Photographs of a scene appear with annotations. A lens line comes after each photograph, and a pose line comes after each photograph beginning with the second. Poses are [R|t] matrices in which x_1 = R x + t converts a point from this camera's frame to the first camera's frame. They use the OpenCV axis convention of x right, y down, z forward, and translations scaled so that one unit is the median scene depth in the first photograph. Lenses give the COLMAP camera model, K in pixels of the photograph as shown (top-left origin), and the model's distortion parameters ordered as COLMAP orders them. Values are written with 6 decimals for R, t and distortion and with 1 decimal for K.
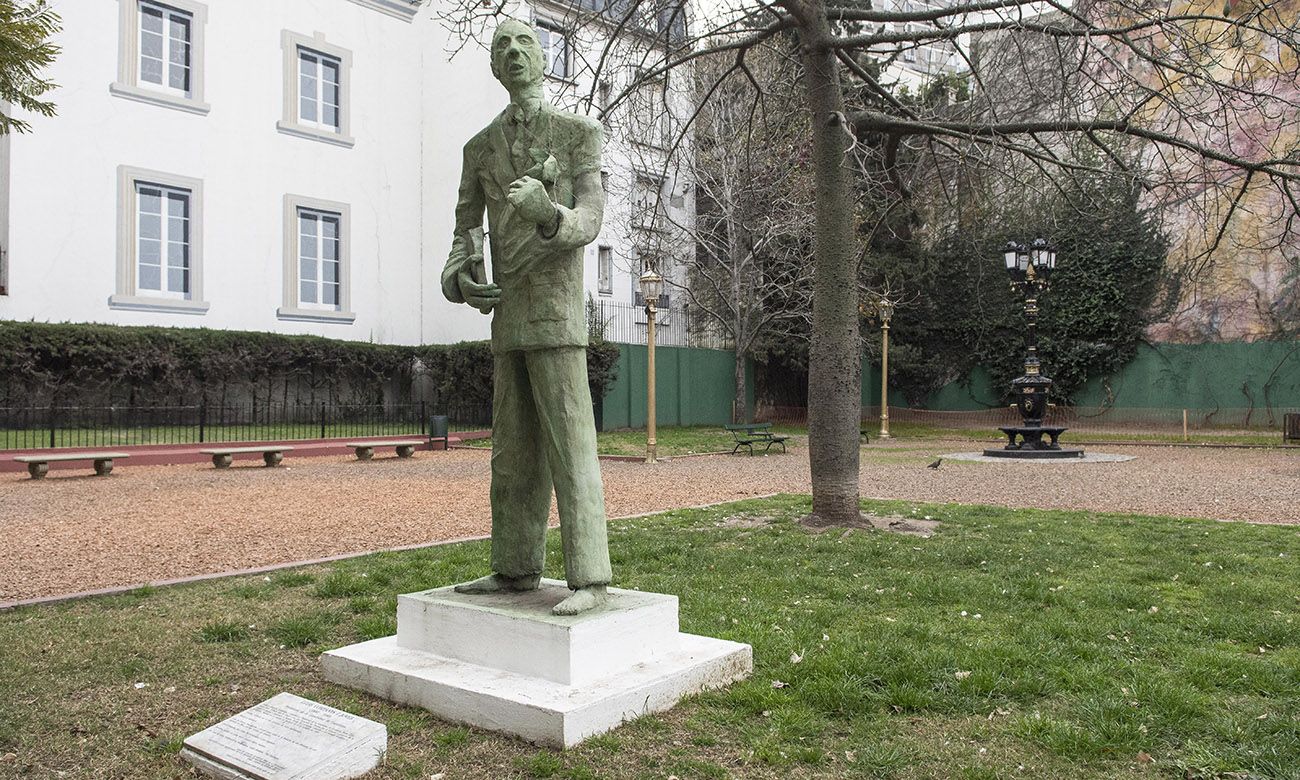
lens RADIAL K [[962.1, 0, 659.4], [0, 962.1, 391.3], [0, 0, 1]] dist [-0.014249, -0.007619]
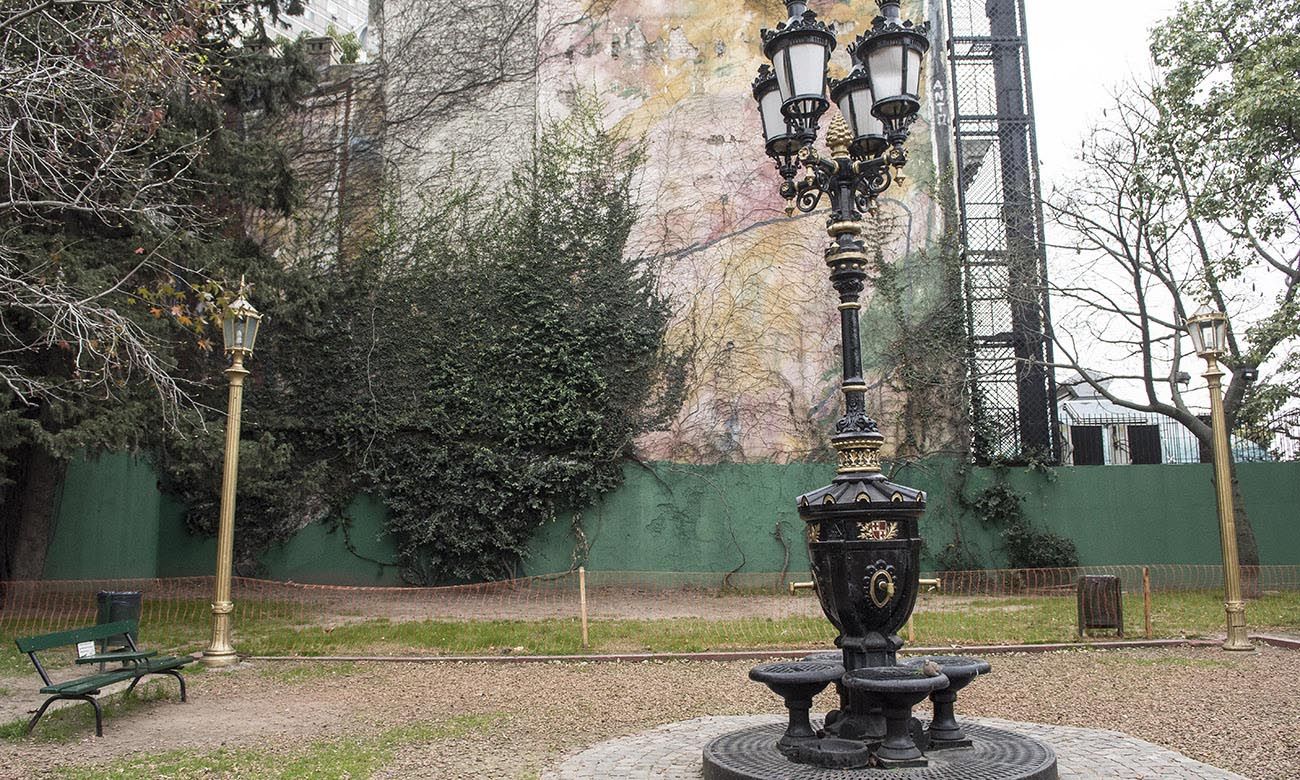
lens RADIAL K [[962.1, 0, 644.4], [0, 962.1, 401.4], [0, 0, 1]] dist [-0.014249, -0.007619]
pose [[0.760474, 0.089297, 0.643199, 0.094163], [0.003387, 0.989941, -0.141440, 0.000812], [-0.649359, 0.109740, 0.752522, 0.506721]]
